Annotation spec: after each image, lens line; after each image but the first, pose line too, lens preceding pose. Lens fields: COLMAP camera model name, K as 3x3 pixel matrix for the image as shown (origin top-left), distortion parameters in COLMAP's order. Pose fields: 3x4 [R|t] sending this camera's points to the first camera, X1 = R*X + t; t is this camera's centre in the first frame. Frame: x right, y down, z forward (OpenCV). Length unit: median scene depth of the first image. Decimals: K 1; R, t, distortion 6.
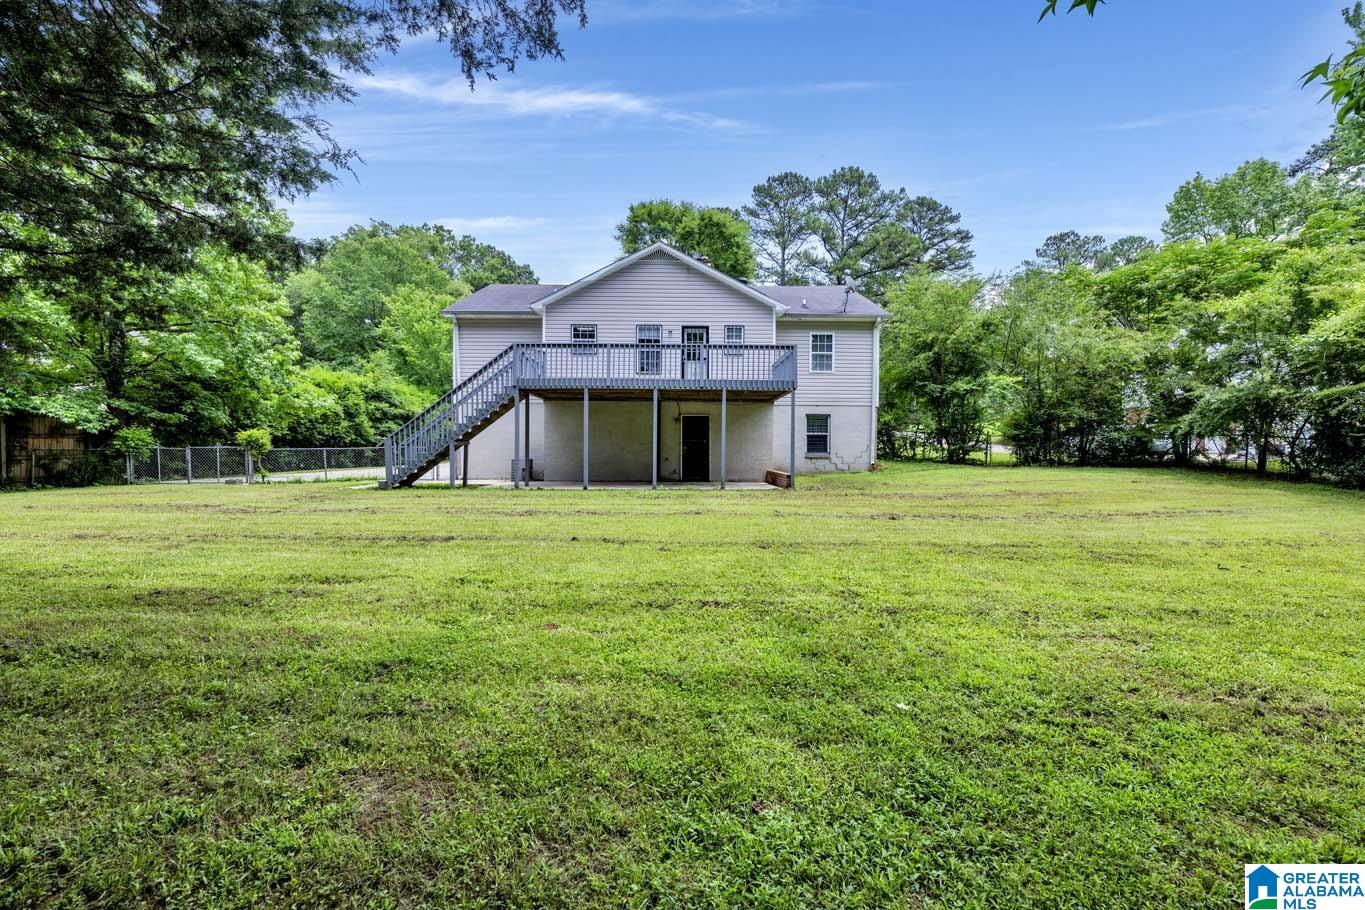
lens RADIAL K [[541.7, 0, 682.5], [0, 541.7, 455.0], [0, 0, 1]] dist [-0.002686, 0.000020]
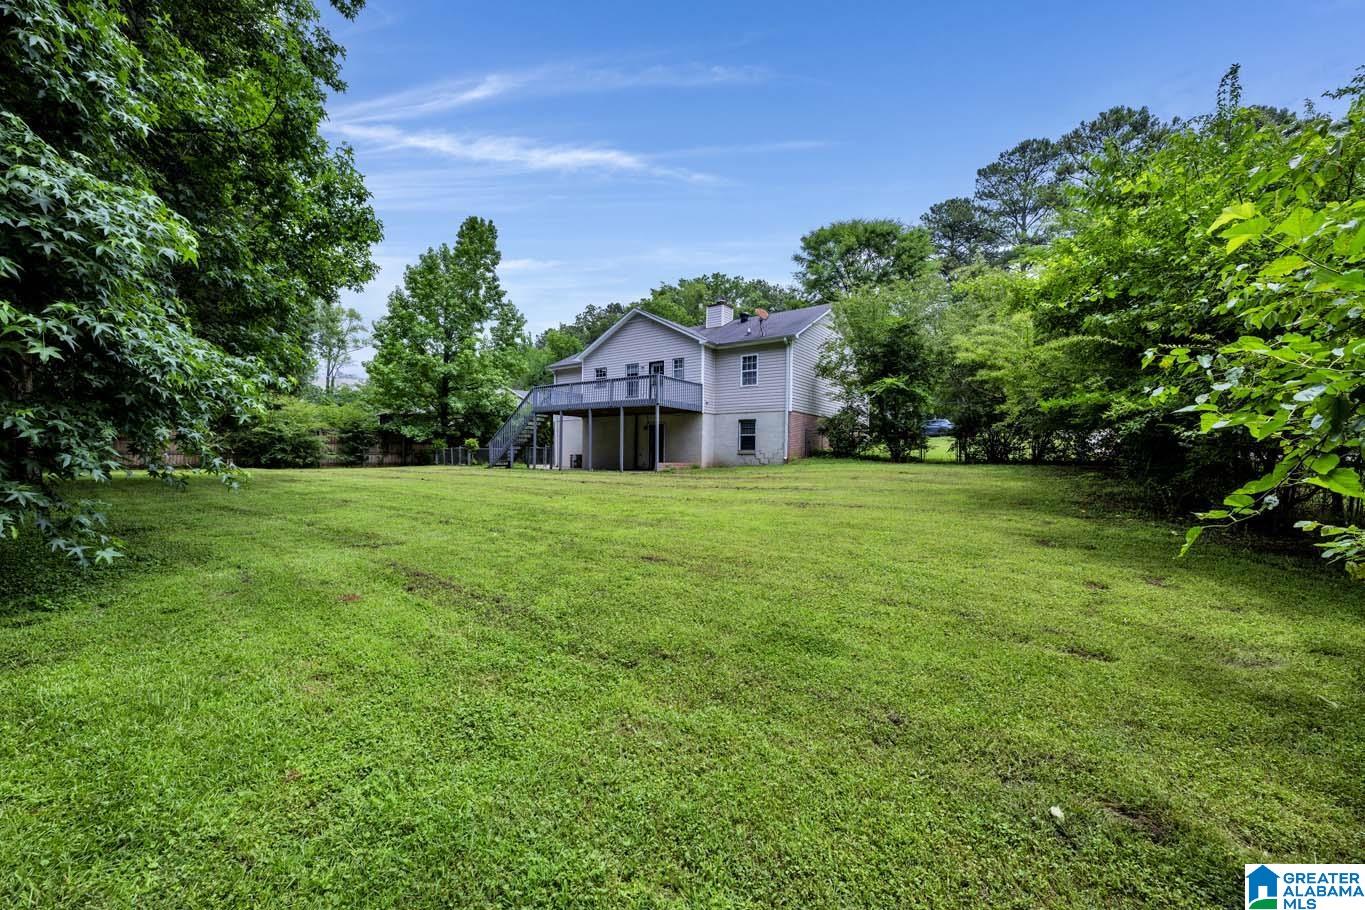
lens RADIAL K [[541.7, 0, 682.5], [0, 541.7, 455.0], [0, 0, 1]] dist [-0.002686, 0.000020]
pose [[0.803040, 0.001136, -0.595924, 0.931255], [-0.011110, 0.999853, -0.013066, 0.026811], [0.595822, 0.017113, 0.802934, -0.104230]]
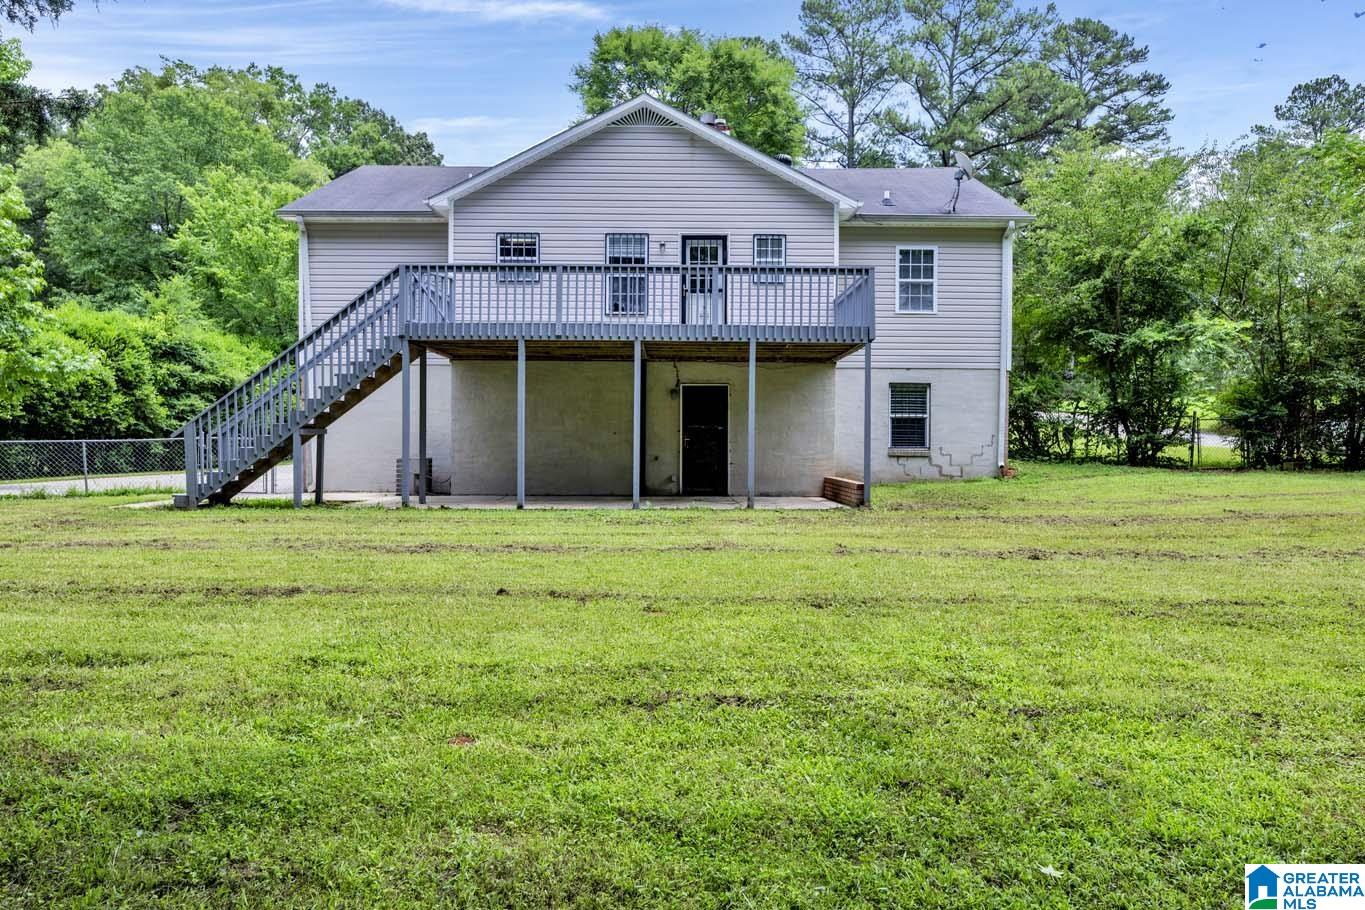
lens RADIAL K [[910.6, 0, 682.5], [0, 910.6, 455.0], [0, 0, 1]] dist [-0.000602, 0.001171]
pose [[1.000000, -0.000094, -0.000396, 0.000015], [0.000096, 0.999992, 0.004075, -0.000047], [0.000396, -0.004075, 0.999992, -0.005219]]
